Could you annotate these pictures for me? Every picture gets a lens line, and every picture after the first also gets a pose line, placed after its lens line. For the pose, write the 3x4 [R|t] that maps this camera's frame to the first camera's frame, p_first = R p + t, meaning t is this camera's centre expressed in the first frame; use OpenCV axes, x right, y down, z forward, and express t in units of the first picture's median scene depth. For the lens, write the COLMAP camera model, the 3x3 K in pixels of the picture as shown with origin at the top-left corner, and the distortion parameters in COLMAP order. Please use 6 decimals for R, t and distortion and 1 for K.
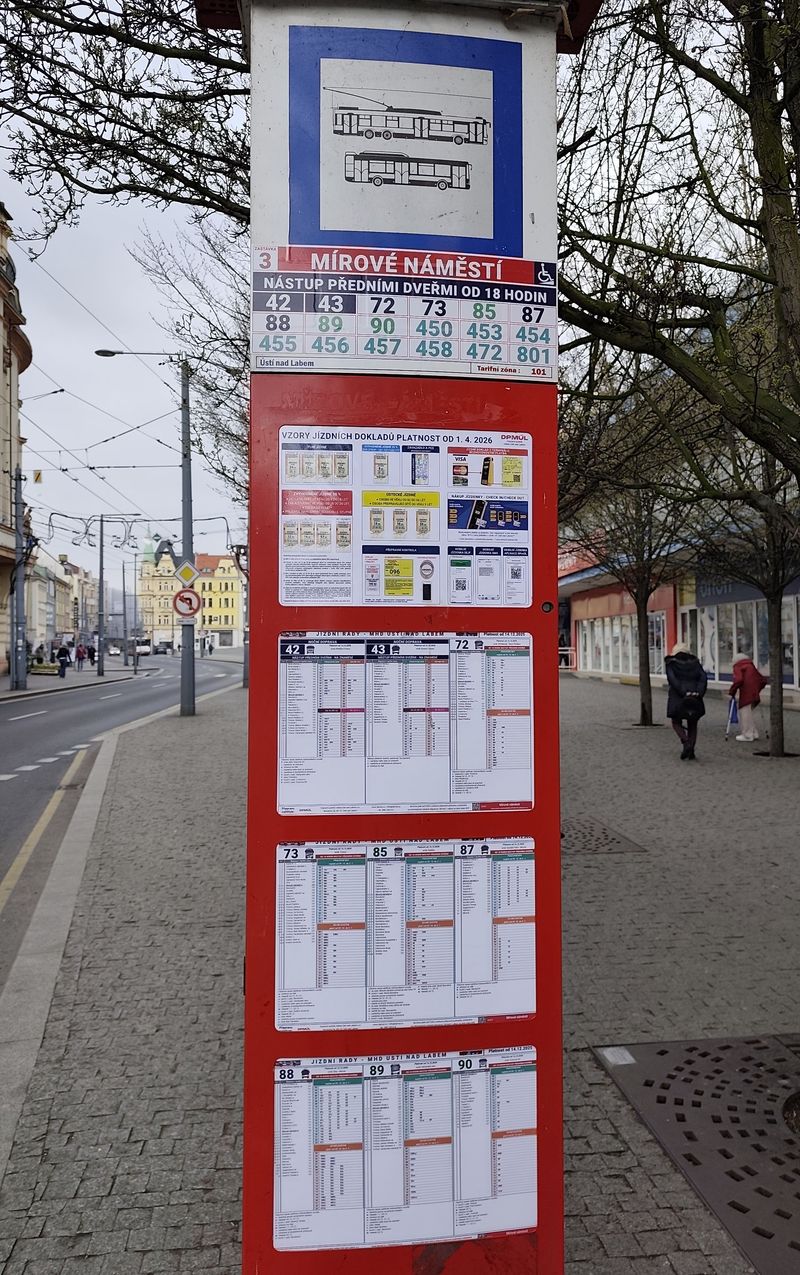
lens RADIAL K [[848.6, 0, 400.0], [0, 848.6, 637.5], [0, 0, 1]] dist [-0.004297, -0.001467]
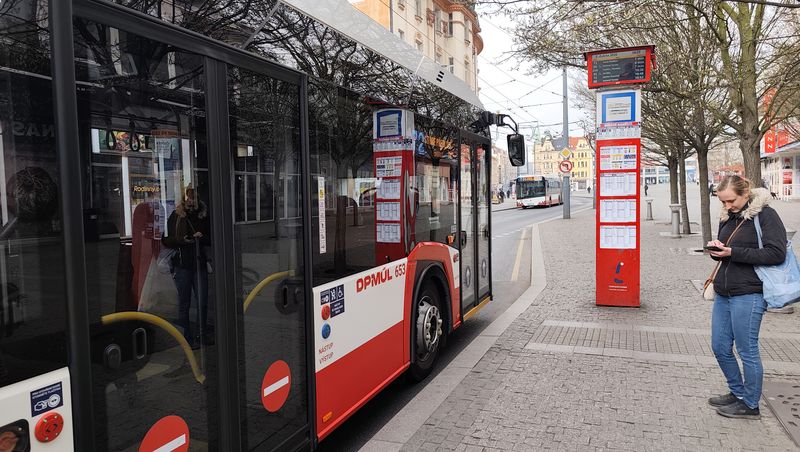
lens RADIAL K [[503.3, 0, 400.0], [0, 503.3, 226.0], [0, 0, 1]] dist [0.003919, 0.000627]
pose [[0.853677, 0.011226, -0.520682, 0.694500], [0.029470, 0.997125, 0.069814, 0.097427], [0.519969, -0.074943, 0.850891, -3.903479]]
